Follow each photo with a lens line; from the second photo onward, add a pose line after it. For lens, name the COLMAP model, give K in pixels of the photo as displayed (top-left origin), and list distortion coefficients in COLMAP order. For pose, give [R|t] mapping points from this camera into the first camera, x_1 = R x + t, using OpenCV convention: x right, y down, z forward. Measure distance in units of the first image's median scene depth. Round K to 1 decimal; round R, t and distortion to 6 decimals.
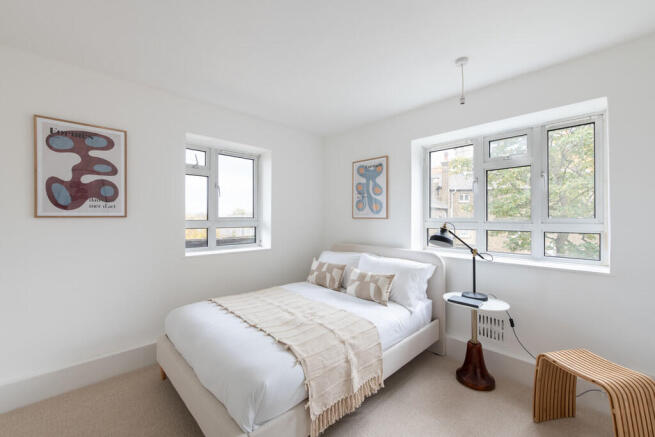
lens RADIAL K [[267.4, 0, 327.5], [0, 267.4, 218.4], [0, 0, 1]] dist [-0.002546, -0.000675]
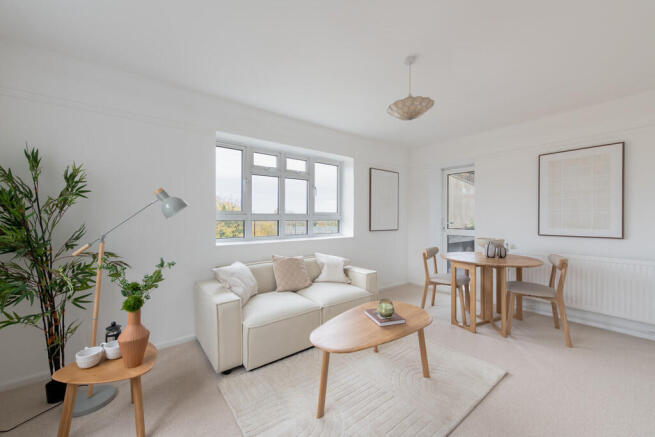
lens RADIAL K [[267.4, 0, 329.6], [0, 267.4, 218.3], [0, 0, 1]] dist [-0.002546, -0.000675]
pose [[0.997869, 0.007203, -0.064843, -0.330438], [-0.006121, 0.999839, 0.016874, 0.004808], [0.064954, -0.016441, 0.997753, -0.342185]]
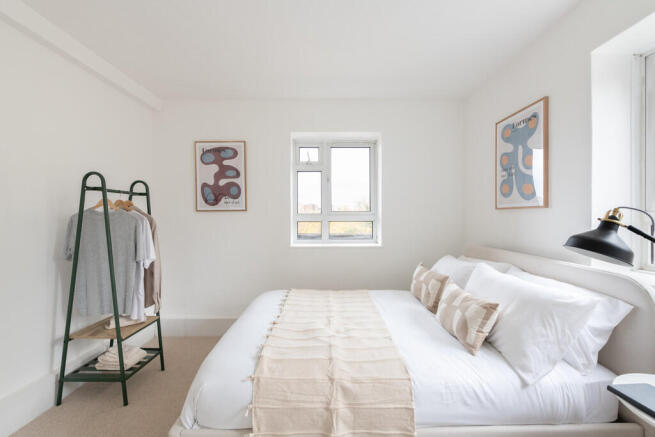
lens RADIAL K [[271.3, 0, 328.1], [0, 271.3, 221.2], [0, 0, 1]] dist [-0.006770, -0.000630]
pose [[0.721369, 0.005403, -0.692530, 0.370913], [0.003481, 0.999929, 0.011427, 0.029270], [0.692542, -0.010654, 0.721299, 0.338103]]
